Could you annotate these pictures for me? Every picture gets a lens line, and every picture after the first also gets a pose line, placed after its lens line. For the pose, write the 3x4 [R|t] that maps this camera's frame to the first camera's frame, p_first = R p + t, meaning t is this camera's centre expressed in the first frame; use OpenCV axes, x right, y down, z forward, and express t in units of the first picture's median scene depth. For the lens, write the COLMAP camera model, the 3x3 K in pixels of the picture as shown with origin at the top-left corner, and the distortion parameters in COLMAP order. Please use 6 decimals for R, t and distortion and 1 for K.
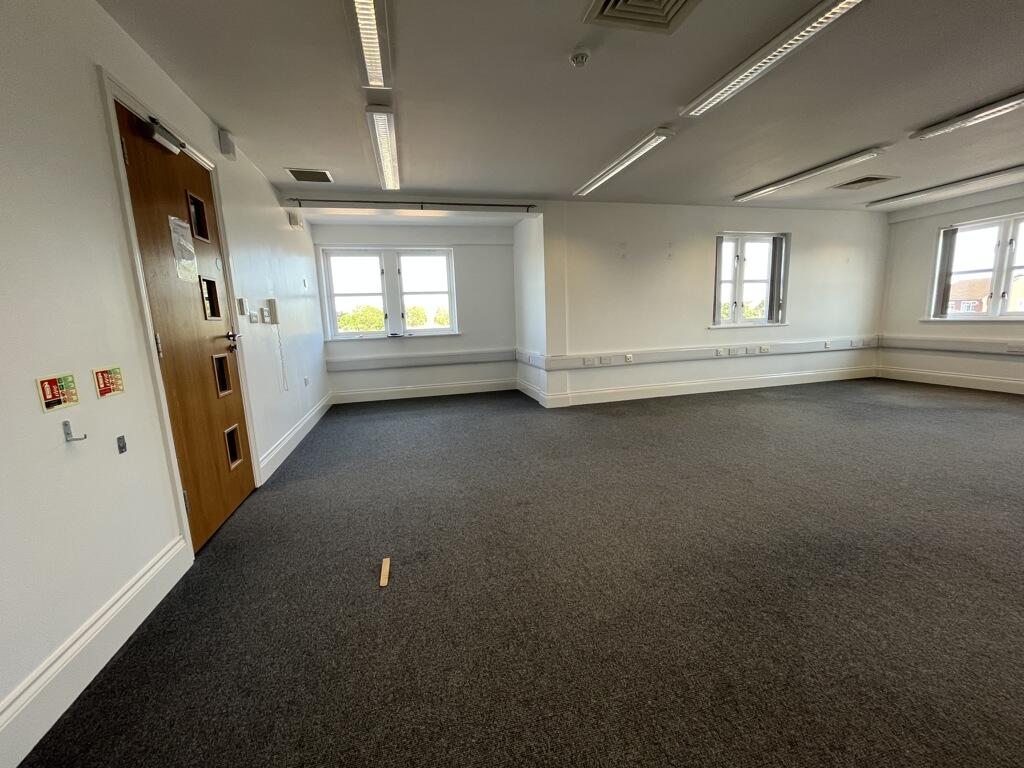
lens RADIAL K [[414.1, 0, 512.0], [0, 414.1, 384.0], [0, 0, 1]] dist [-0.000744, -0.000138]
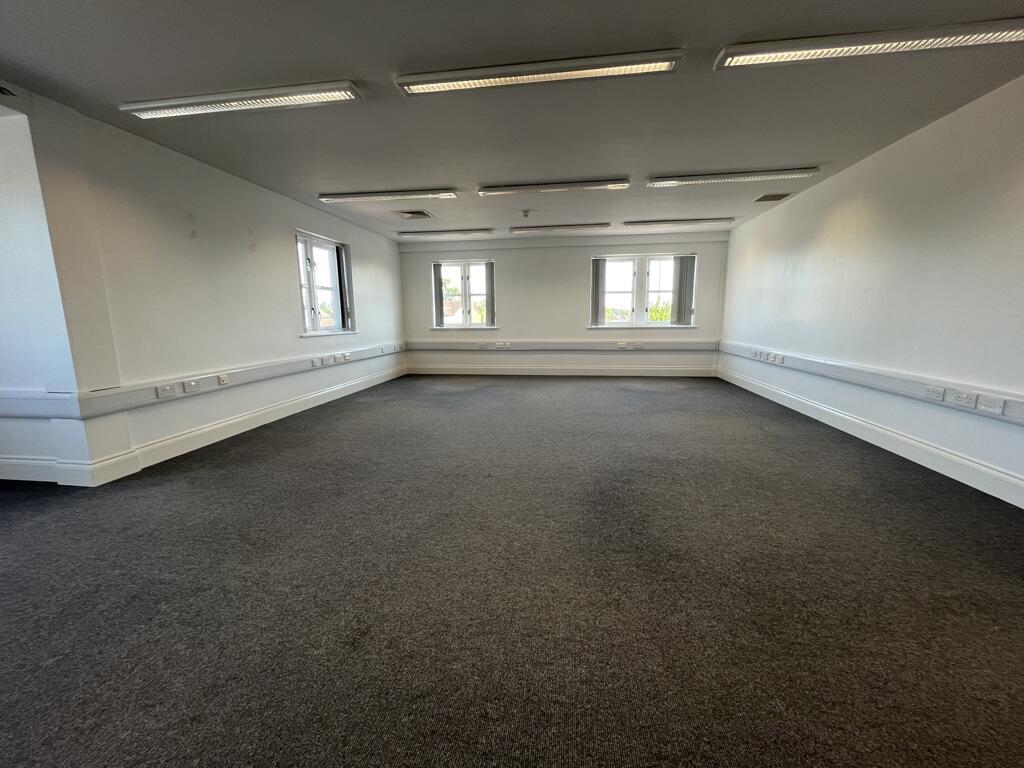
lens RADIAL K [[414.1, 0, 512.0], [0, 414.1, 384.0], [0, 0, 1]] dist [-0.000744, -0.000138]
pose [[0.383331, -0.119891, 0.915797, -0.186119], [0.143707, 0.987206, 0.069087, -0.033598], [-0.912363, 0.105123, 0.395656, 0.268396]]
